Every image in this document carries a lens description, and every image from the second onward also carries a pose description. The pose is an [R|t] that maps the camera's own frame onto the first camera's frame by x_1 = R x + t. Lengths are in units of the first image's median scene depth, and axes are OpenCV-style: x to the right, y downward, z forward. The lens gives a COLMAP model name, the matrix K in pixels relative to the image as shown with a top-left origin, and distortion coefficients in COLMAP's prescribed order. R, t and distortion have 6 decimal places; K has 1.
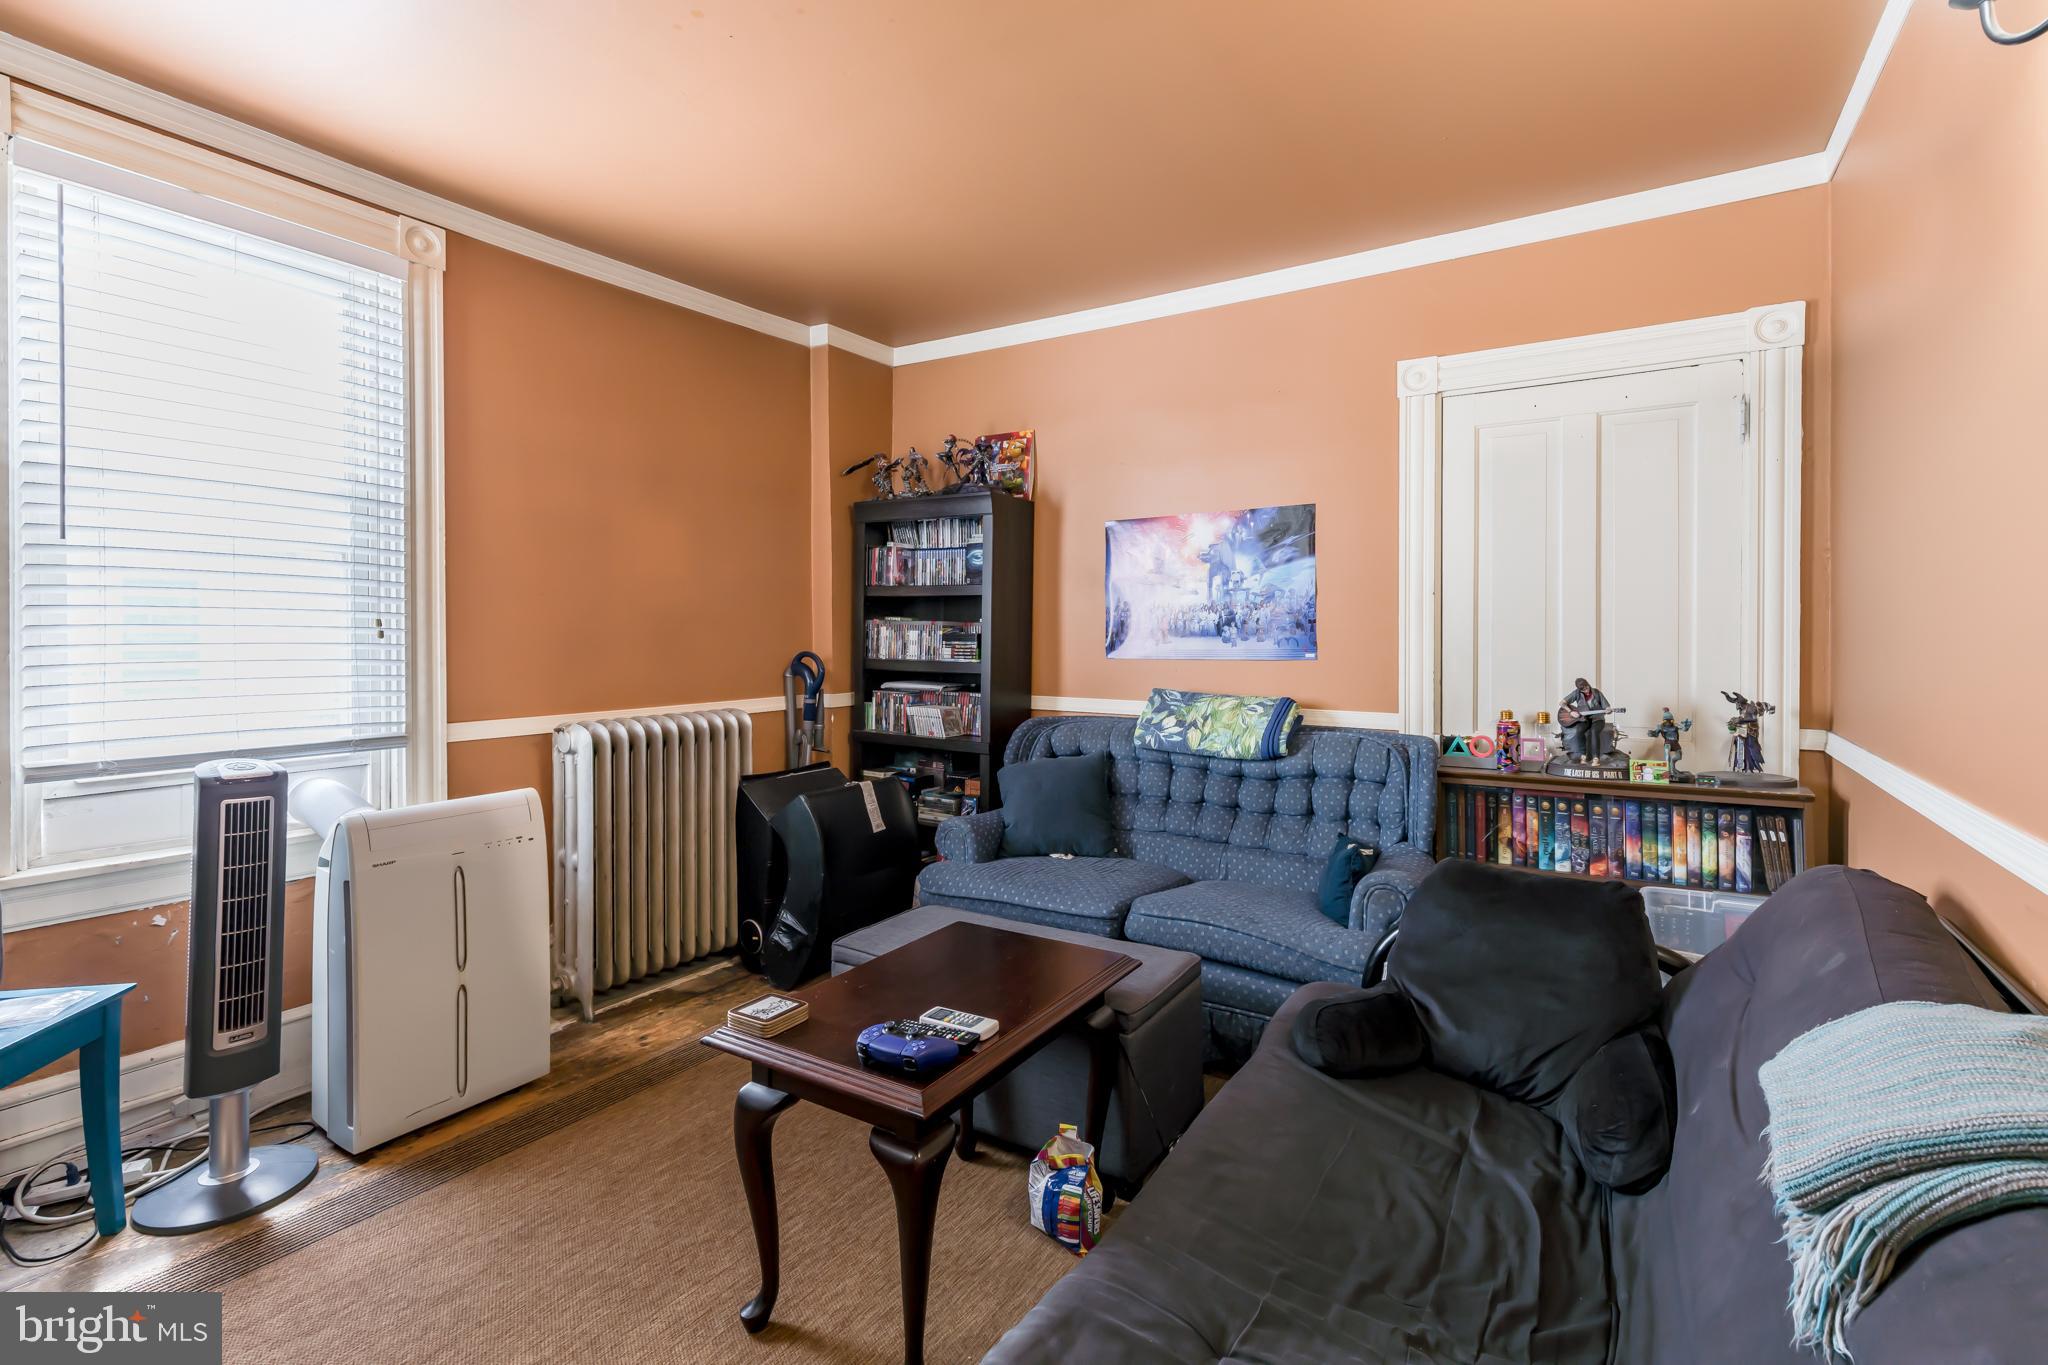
lens RADIAL K [[912.2, 0, 1017.7], [0, 912.2, 669.6], [0, 0, 1]] dist [0.004689, 0.000218]
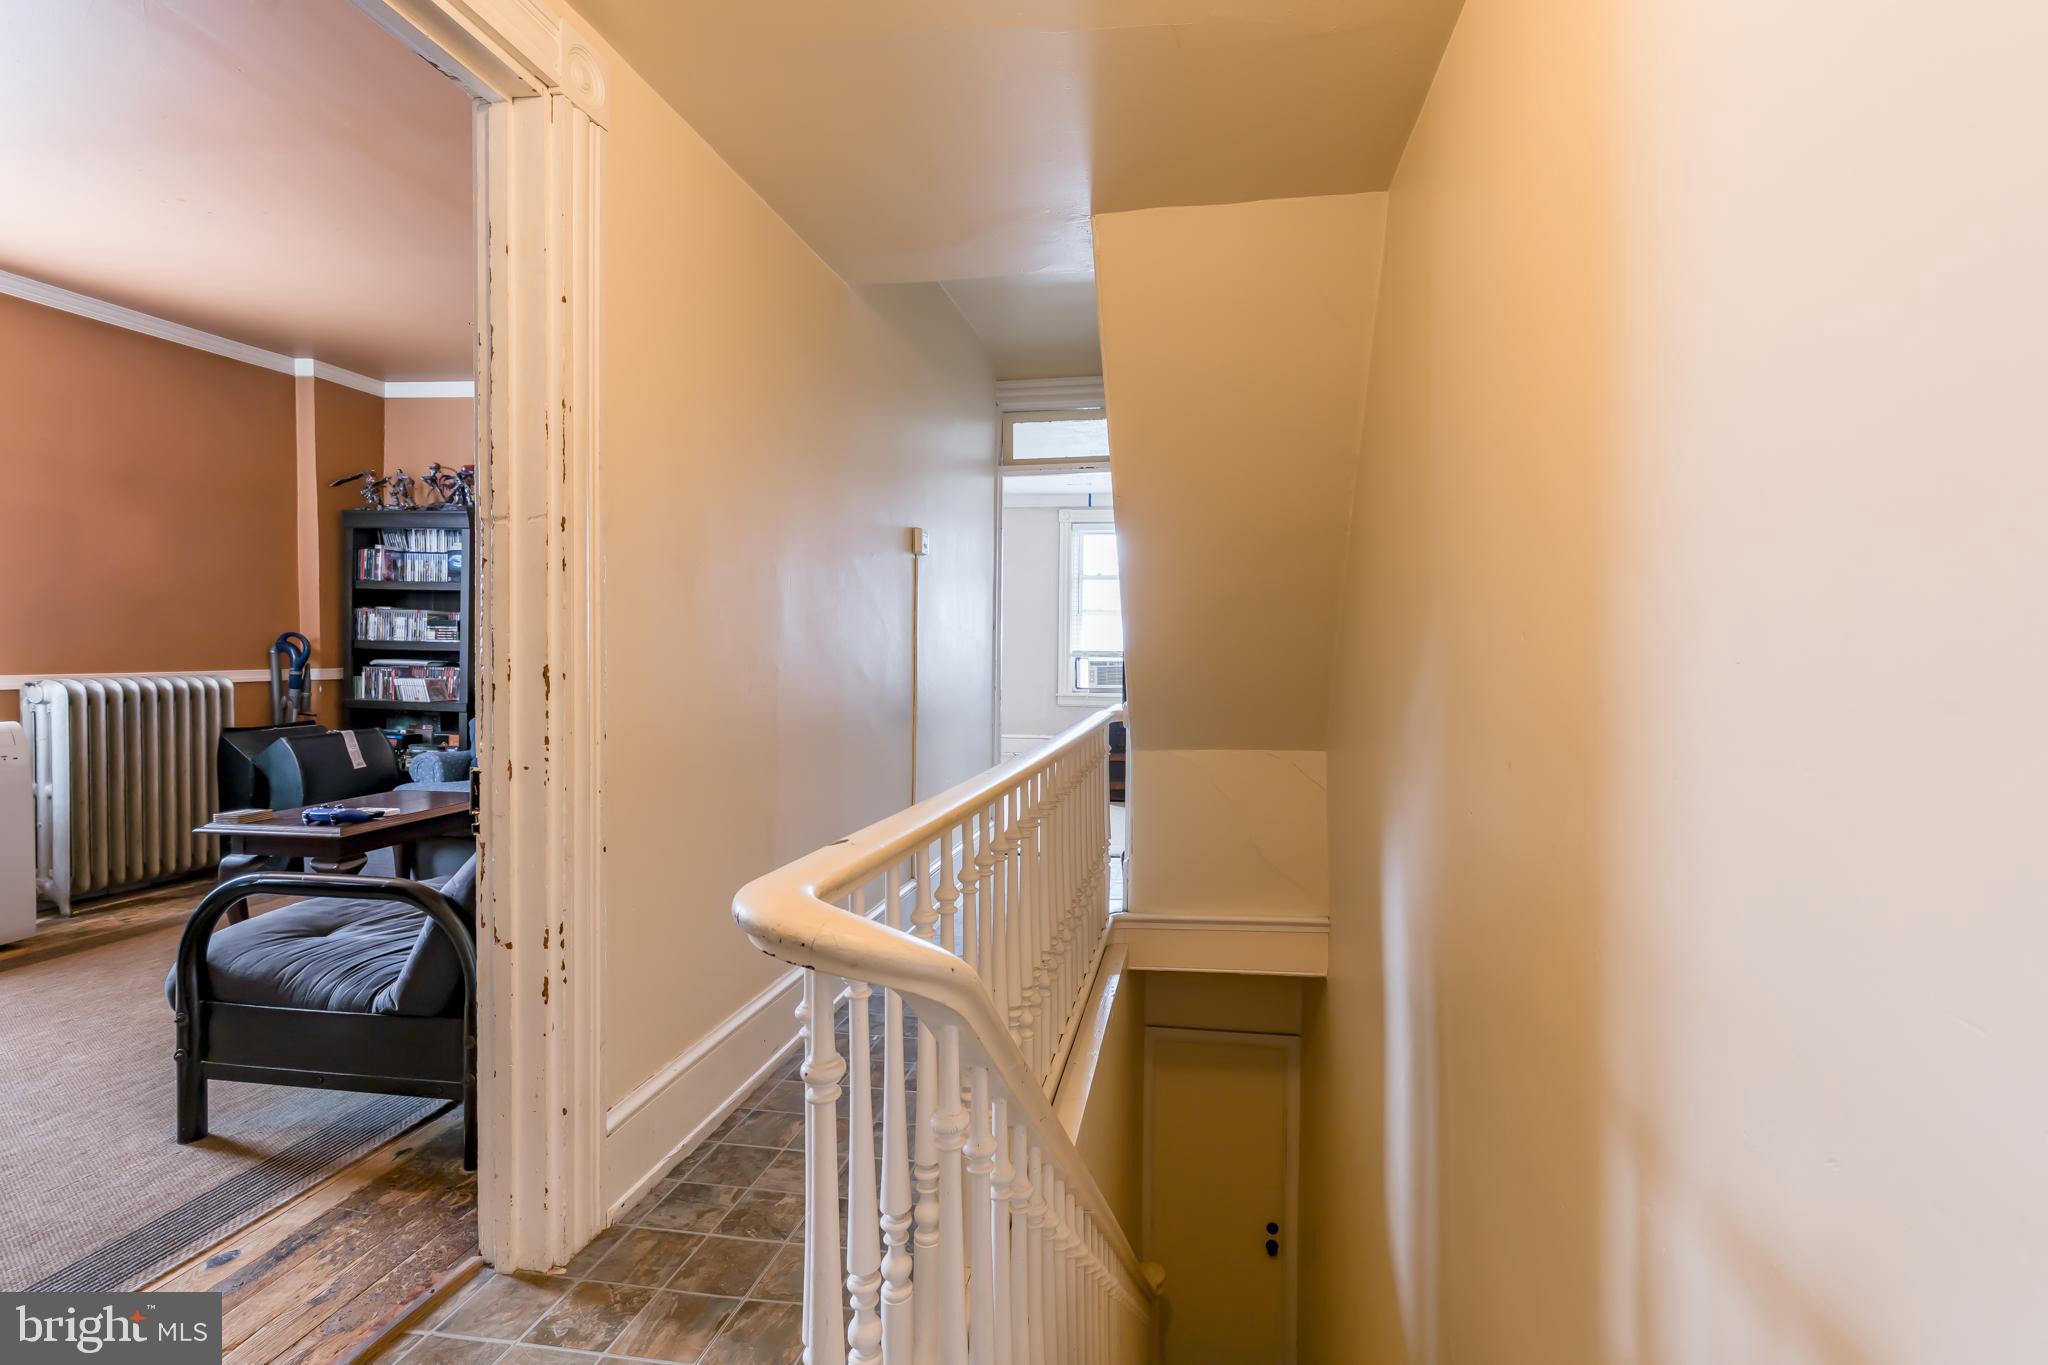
lens RADIAL K [[893.6, 0, 1024.0], [0, 893.6, 682.5], [0, 0, 1]] dist [0.002961, 0.000365]
pose [[0.907137, -0.006535, 0.420785, 0.142858], [0.006842, 0.999976, 0.000780, 0.050981], [-0.420780, 0.002171, 0.907160, -0.464619]]
